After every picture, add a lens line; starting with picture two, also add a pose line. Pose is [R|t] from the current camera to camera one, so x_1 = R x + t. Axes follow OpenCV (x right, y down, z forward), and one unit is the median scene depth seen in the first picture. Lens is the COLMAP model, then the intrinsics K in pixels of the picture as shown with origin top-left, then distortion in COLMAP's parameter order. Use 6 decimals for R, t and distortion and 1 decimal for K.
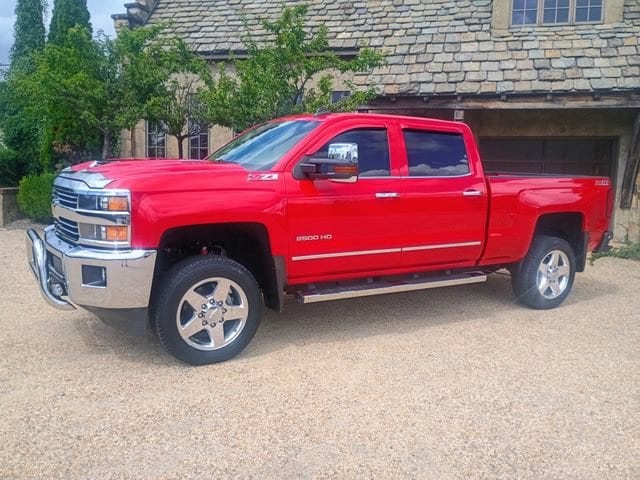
lens RADIAL K [[556.0, 0, 327.7], [0, 556.0, 236.6], [0, 0, 1]] dist [0.066515, -0.096073]
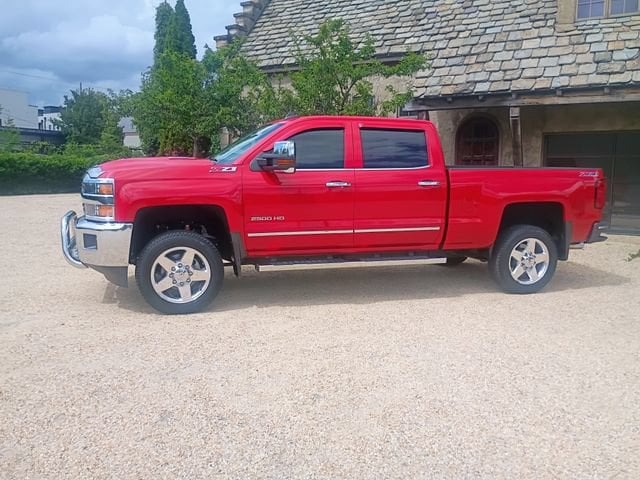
lens RADIAL K [[556.0, 0, 327.7], [0, 556.0, 236.6], [0, 0, 1]] dist [0.066515, -0.096073]
pose [[0.969811, 0.015221, -0.243383, 0.158340], [-0.016621, 0.999855, -0.003701, 0.017280], [0.243291, 0.007634, 0.969923, -0.063276]]
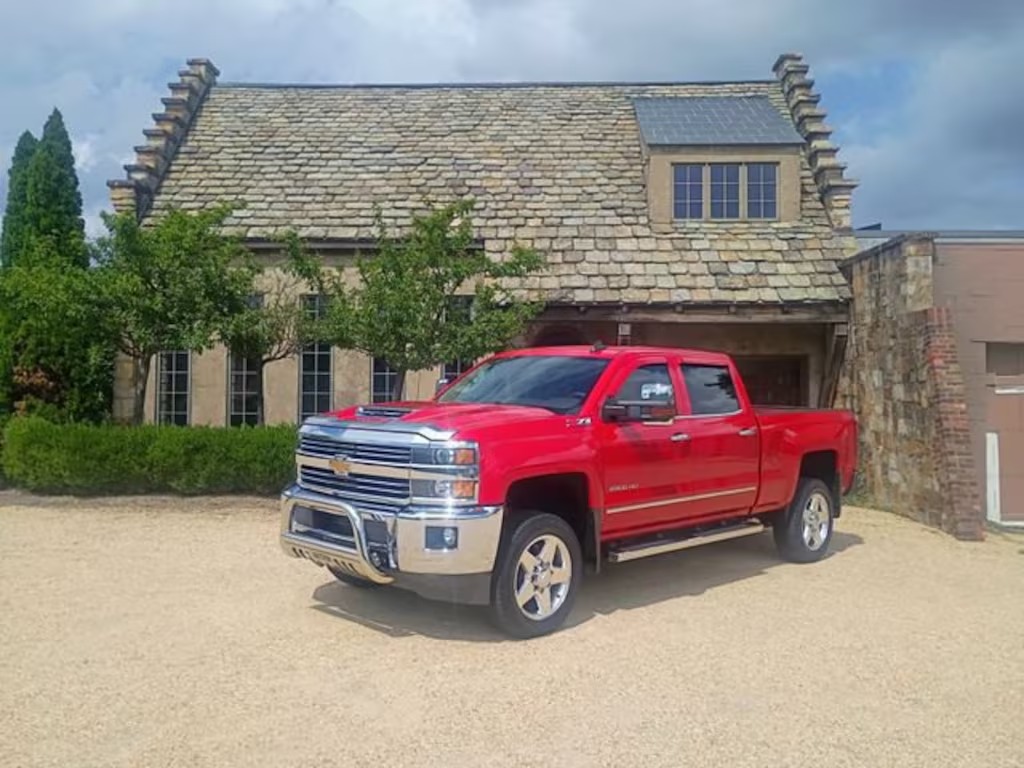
lens RADIAL K [[886.0, 0, 517.2], [0, 886.0, 362.8], [0, 0, 1]] dist [0.058334, -0.091965]
pose [[0.970875, -0.010173, 0.239369, -0.209331], [0.046107, 0.988356, -0.145006, 0.001339], [-0.235106, 0.151819, 0.960040, -0.146245]]
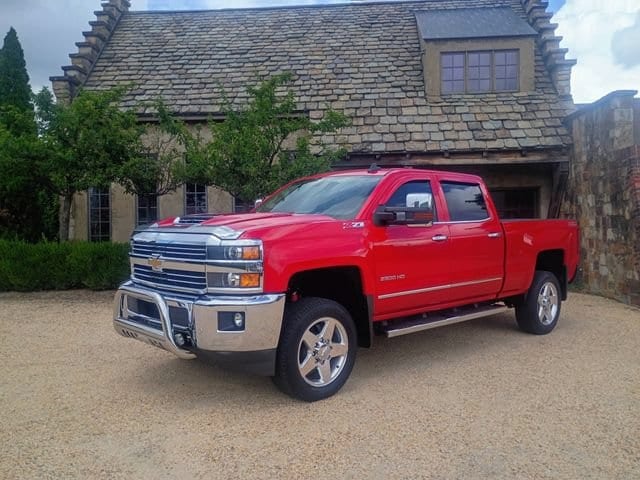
lens RADIAL K [[556.0, 0, 327.7], [0, 556.0, 236.6], [0, 0, 1]] dist [0.066515, -0.096073]
pose [[0.979421, -0.040112, 0.197799, -0.144435], [0.059975, 0.993624, -0.095472, 0.007364], [-0.192709, 0.105370, 0.975582, -0.028837]]
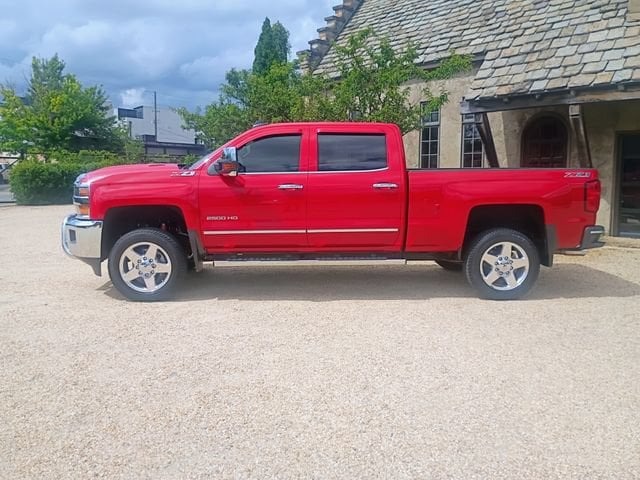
lens RADIAL K [[555.8, 0, 320.5], [0, 555.8, 229.7], [0, 0, 1]] dist [0.063590, -0.104877]
pose [[0.872565, 0.020219, -0.488080, 0.329006], [-0.035902, 0.999095, -0.022795, 0.020224], [0.487178, 0.037414, 0.872501, -0.022891]]
